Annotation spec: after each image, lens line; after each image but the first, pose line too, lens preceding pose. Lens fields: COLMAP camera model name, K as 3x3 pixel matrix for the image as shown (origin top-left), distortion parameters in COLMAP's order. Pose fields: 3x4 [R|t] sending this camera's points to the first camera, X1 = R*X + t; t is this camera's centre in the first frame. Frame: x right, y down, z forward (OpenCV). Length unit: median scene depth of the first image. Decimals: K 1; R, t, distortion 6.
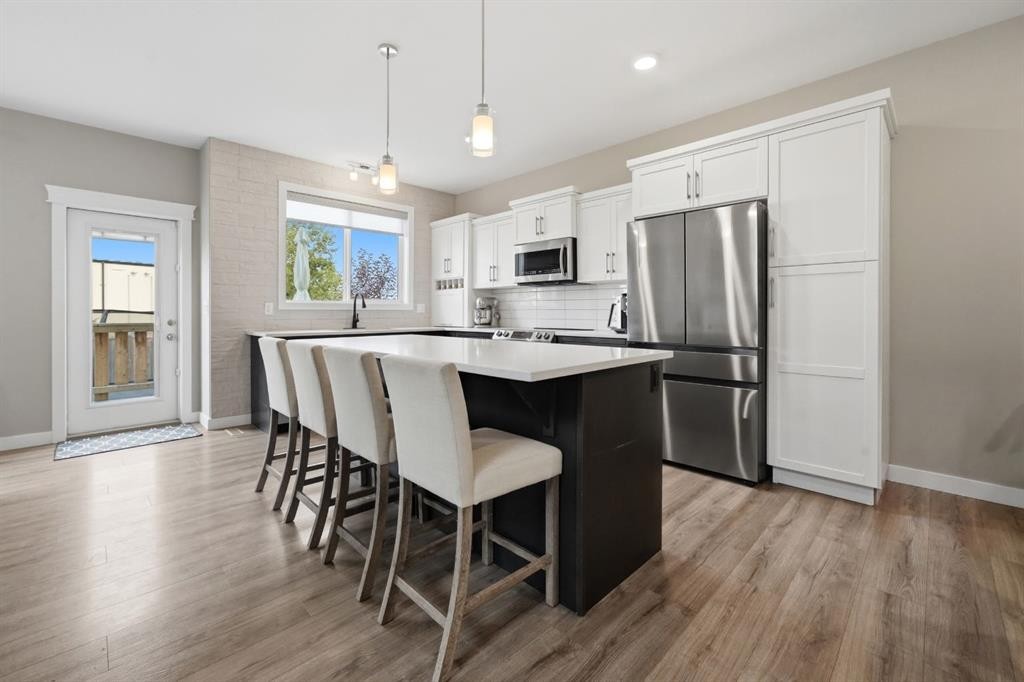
lens RADIAL K [[422.0, 0, 504.1], [0, 422.0, 313.1], [0, 0, 1]] dist [-0.002575, 0.001602]
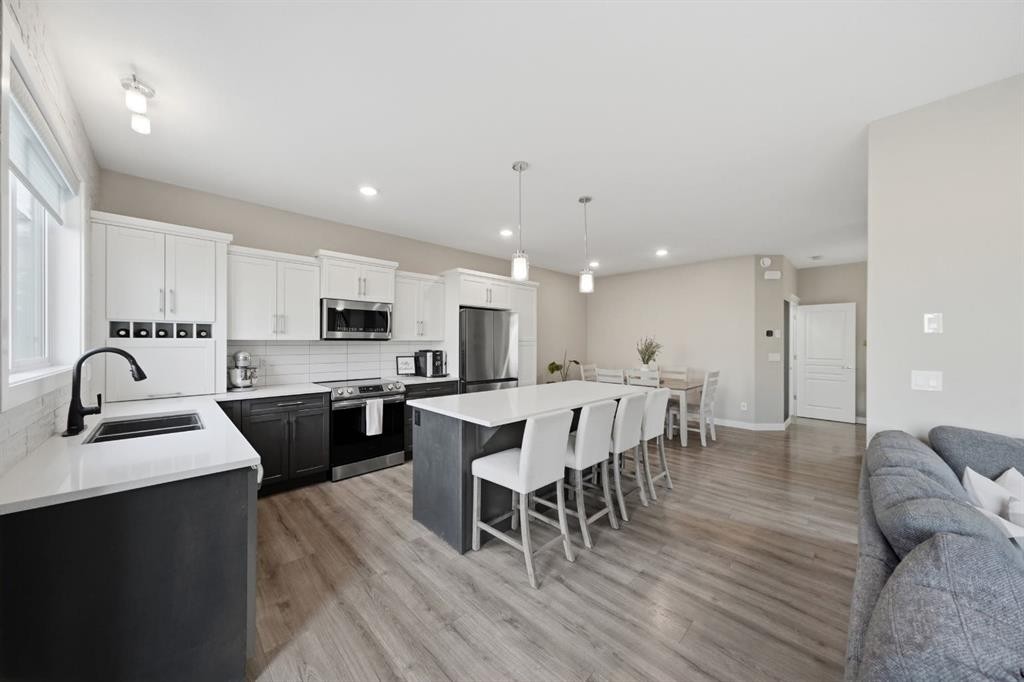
lens RADIAL K [[346.4, 0, 503.4], [0, 346.4, 339.8], [0, 0, 1]] dist [-0.006524, 0.000602]
pose [[0.015710, 0.011410, 0.999811, -0.779528], [0.002342, 0.999932, -0.011448, -0.059974], [-0.999874, 0.002521, 0.015682, 0.627550]]
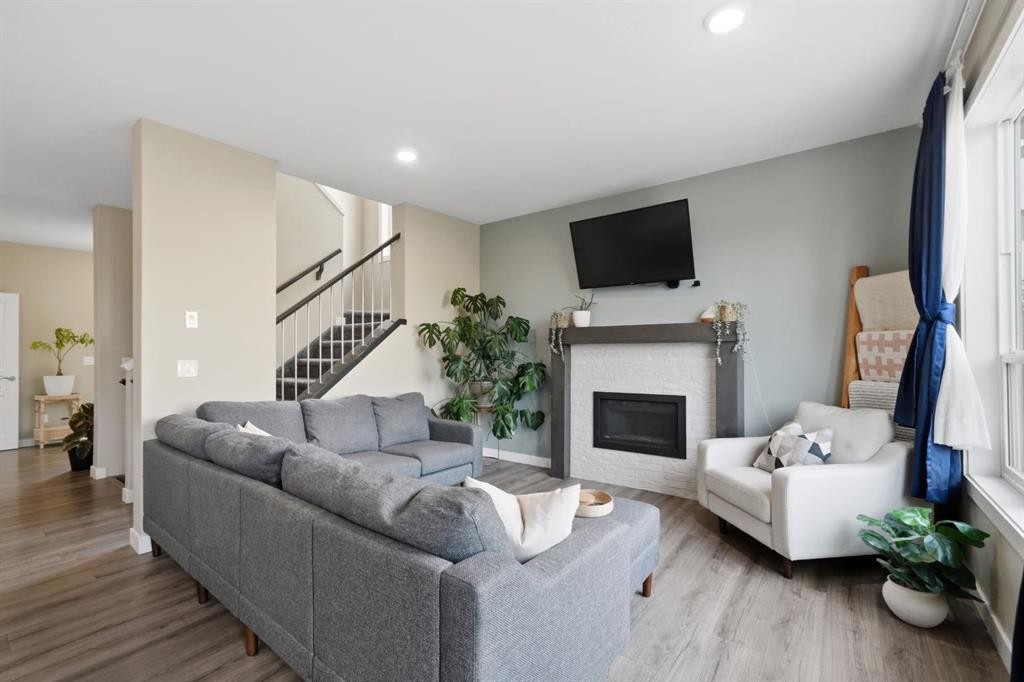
lens RADIAL K [[446.3, 0, 515.0], [0, 446.3, 343.3], [0, 0, 1]] dist [-0.000202, 0.001416]
pose [[-0.990386, 0.010448, -0.137935, -0.718943], [0.011840, 0.999887, -0.009272, -0.035825], [0.137822, -0.010816, -0.990398, 0.820609]]
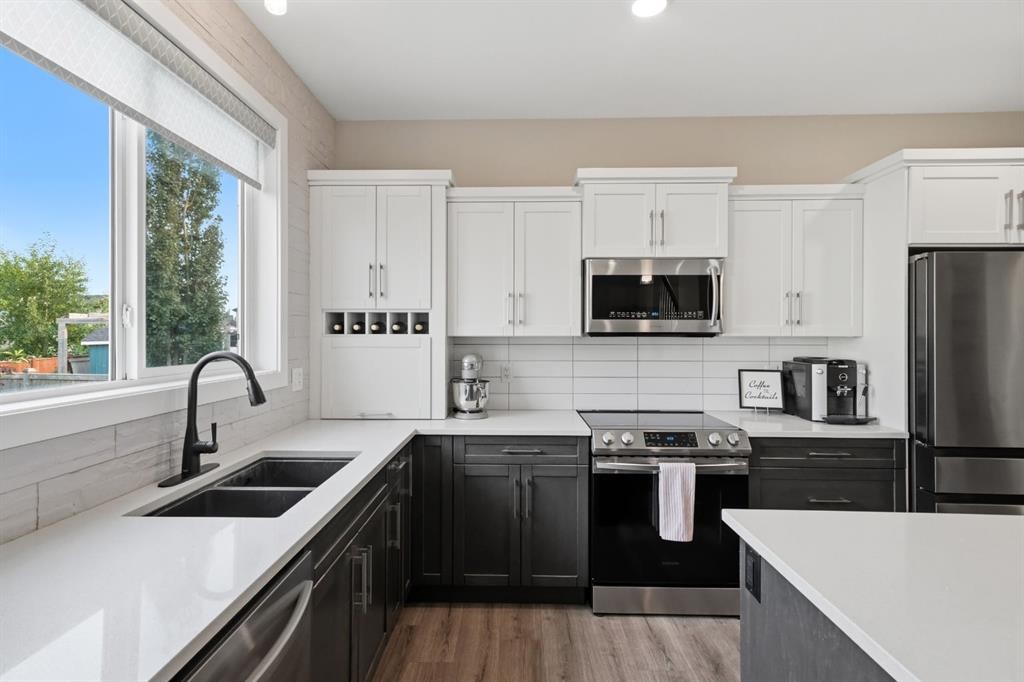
lens RADIAL K [[492.3, 0, 513.1], [0, 492.3, 332.8], [0, 0, 1]] dist [0.019000, 0.000196]
pose [[0.724095, 0.005894, 0.689675, -0.475928], [-0.002031, 0.999977, -0.006413, -0.069553], [-0.689698, 0.003243, 0.724090, 0.673241]]
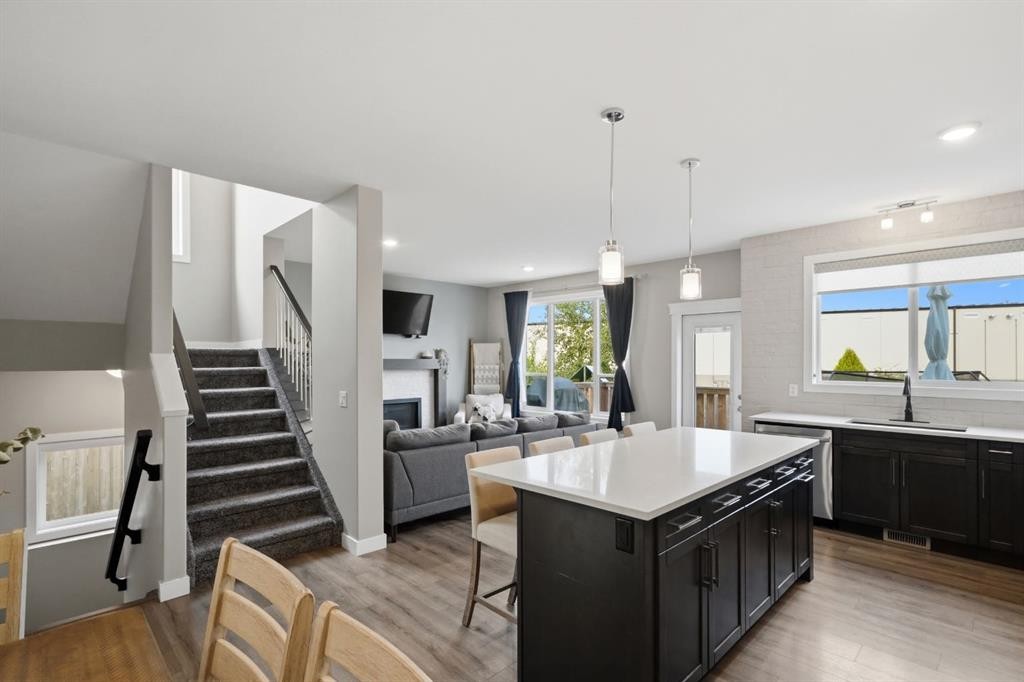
lens RADIAL K [[479.9, 0, 502.2], [0, 479.9, 356.3], [0, 0, 1]] dist [-0.008331, 0.002027]
pose [[-0.019573, -0.002558, -0.999805, 0.559238], [-0.002756, 0.999993, -0.002504, -0.084707], [0.999805, 0.002707, -0.019580, 0.342107]]
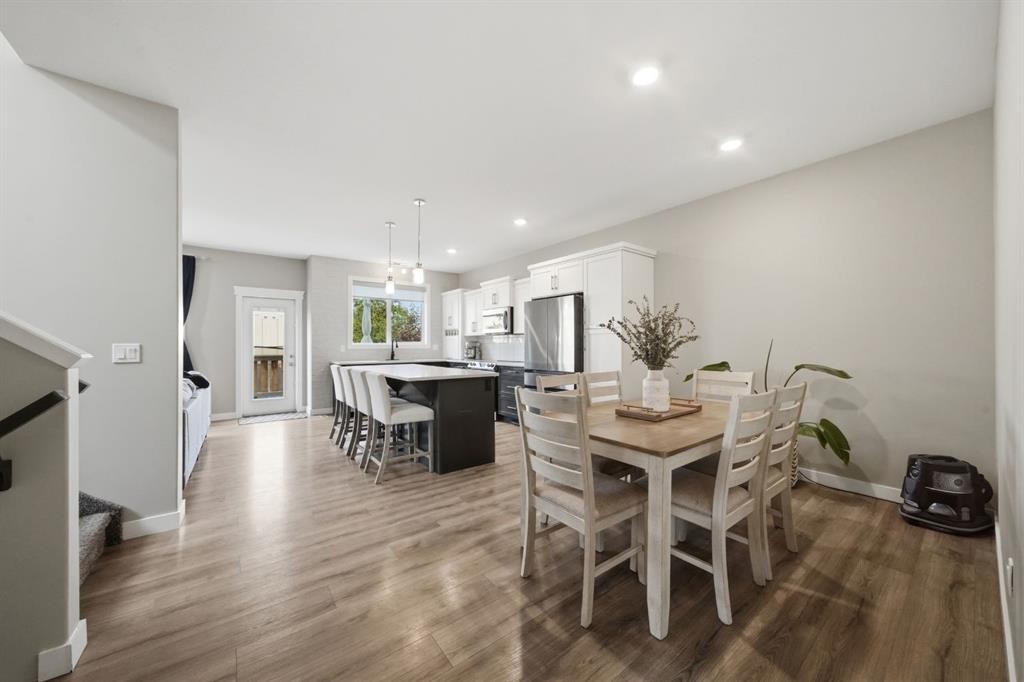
lens RADIAL K [[357.8, 0, 503.1], [0, 357.8, 348.0], [0, 0, 1]] dist [-0.000155, -0.000355]
pose [[0.991261, 0.002721, -0.131888, 0.301870], [-0.002001, 0.999982, 0.005590, -0.022497], [0.131901, -0.005278, 0.991249, -0.389197]]
